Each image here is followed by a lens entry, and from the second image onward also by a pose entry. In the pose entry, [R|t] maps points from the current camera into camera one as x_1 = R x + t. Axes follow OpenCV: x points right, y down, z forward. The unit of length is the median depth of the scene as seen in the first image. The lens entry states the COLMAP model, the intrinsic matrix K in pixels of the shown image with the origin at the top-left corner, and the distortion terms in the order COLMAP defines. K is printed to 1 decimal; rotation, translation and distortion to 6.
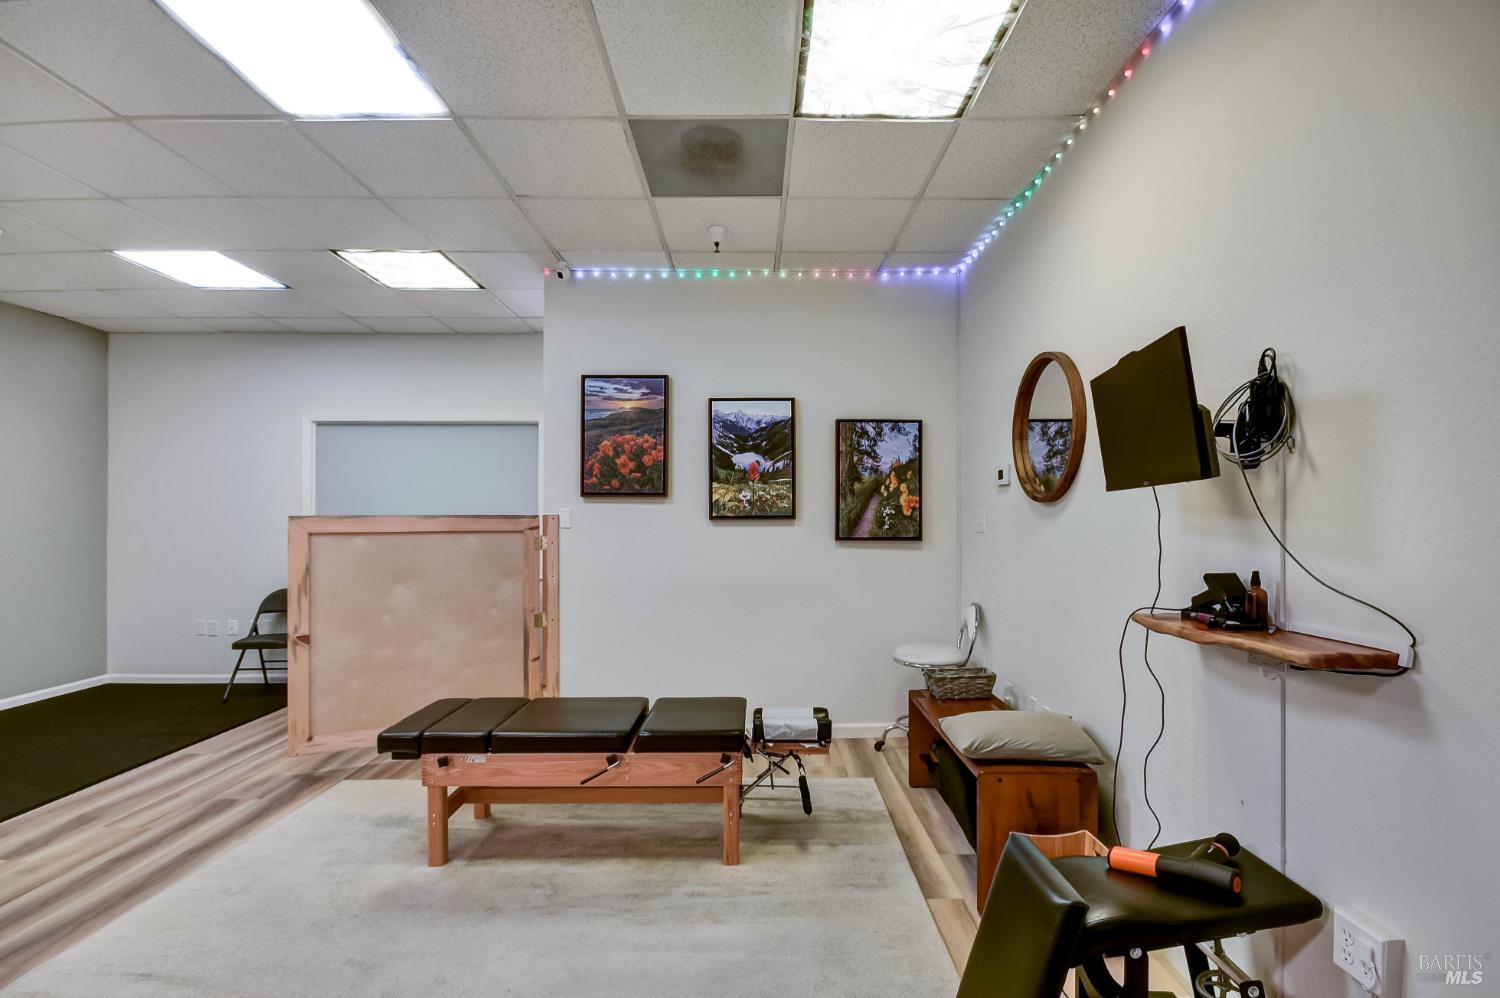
lens RADIAL K [[668.5, 0, 759.6], [0, 668.5, 515.8], [0, 0, 1]] dist [-0.017239, 0.000017]
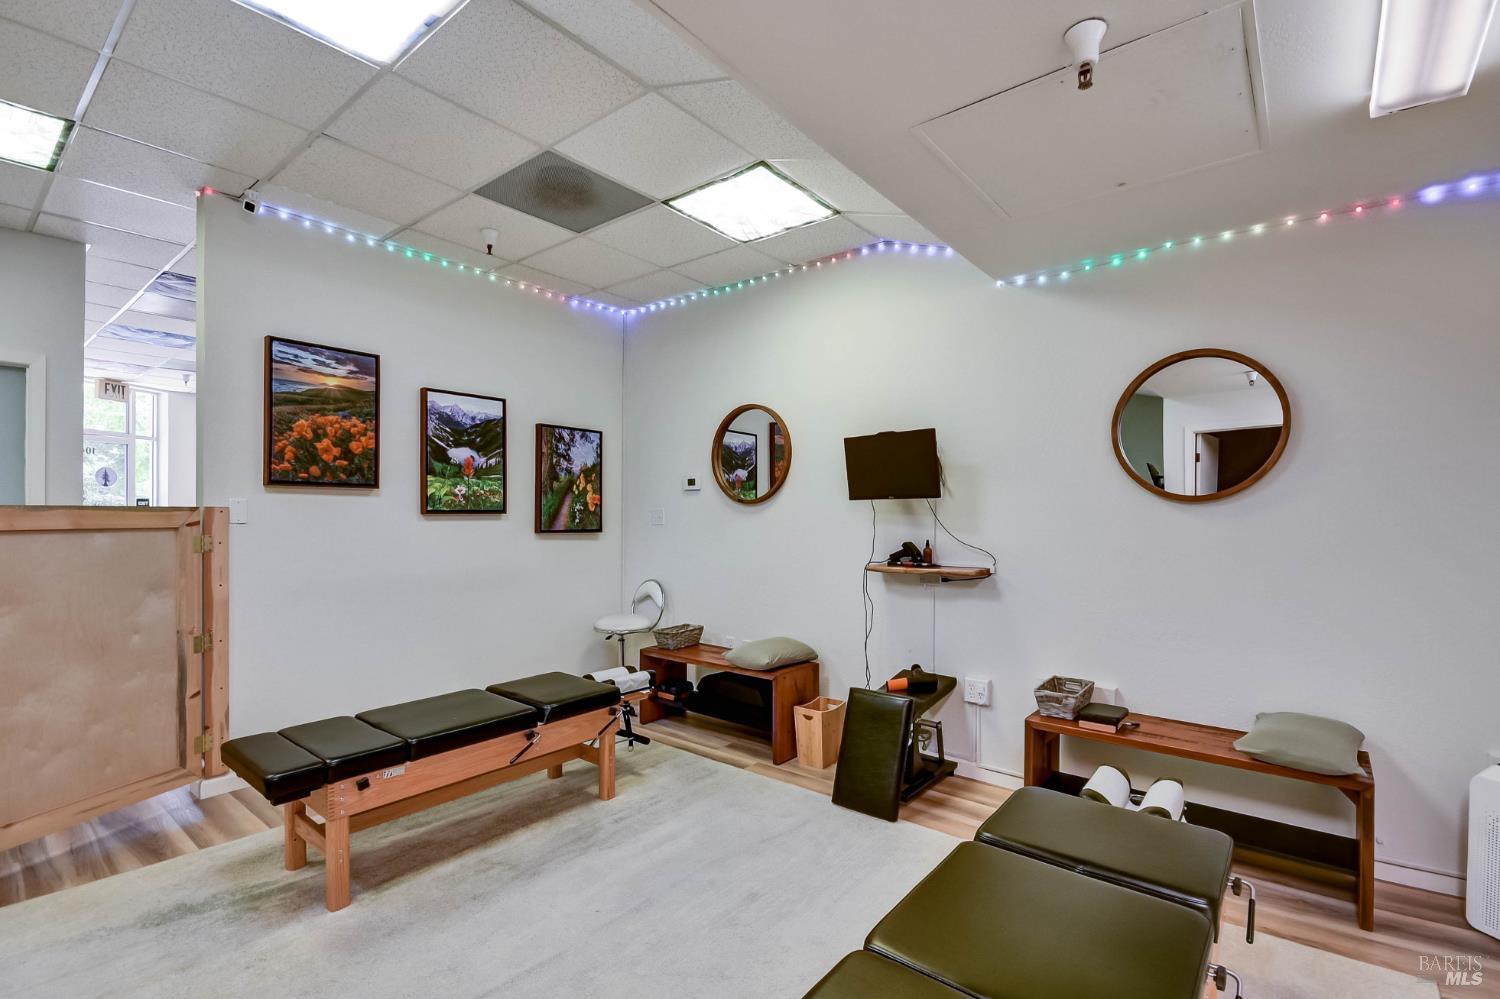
lens RADIAL K [[692.3, 0, 756.3], [0, 692.3, 516.0], [0, 0, 1]] dist [-0.000805, -0.000144]
pose [[0.626571, 0.001727, 0.779363, -0.552697], [-0.009675, 0.999938, 0.005563, -0.001359], [-0.779304, -0.011026, 0.626549, 0.003196]]
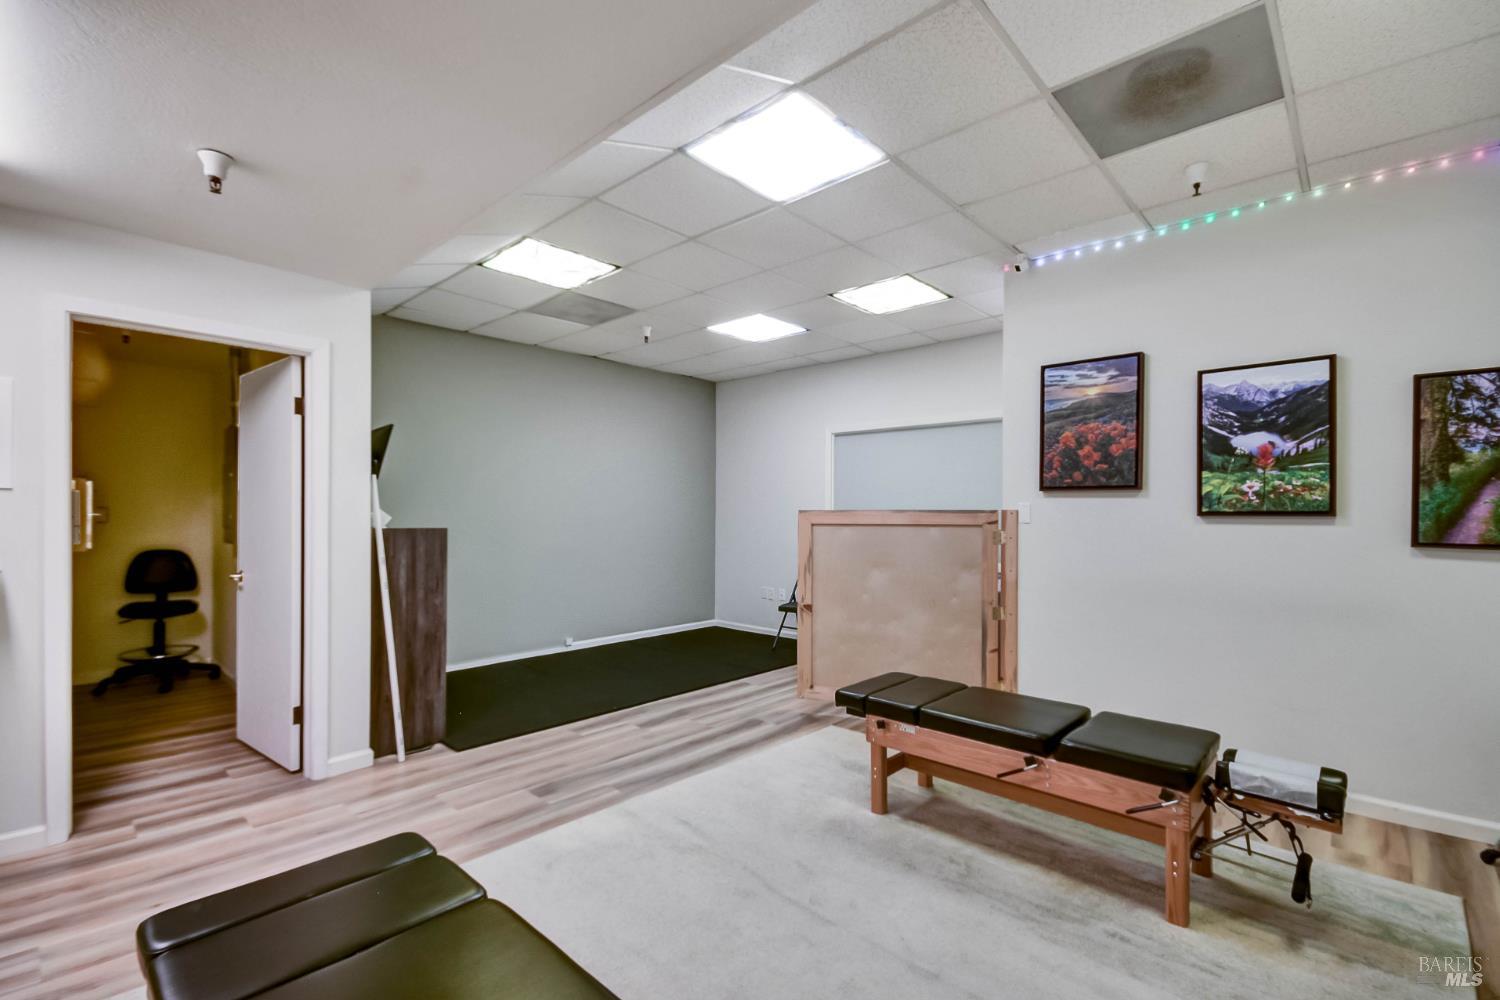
lens RADIAL K [[656.7, 0, 746.8], [0, 656.7, 513.5], [0, 0, 1]] dist [0.010040, -0.007465]
pose [[0.719650, 0.006095, -0.694311, 0.091743], [-0.002875, 0.999979, 0.005798, -0.000479], [0.694331, -0.002177, 0.719652, 0.012227]]
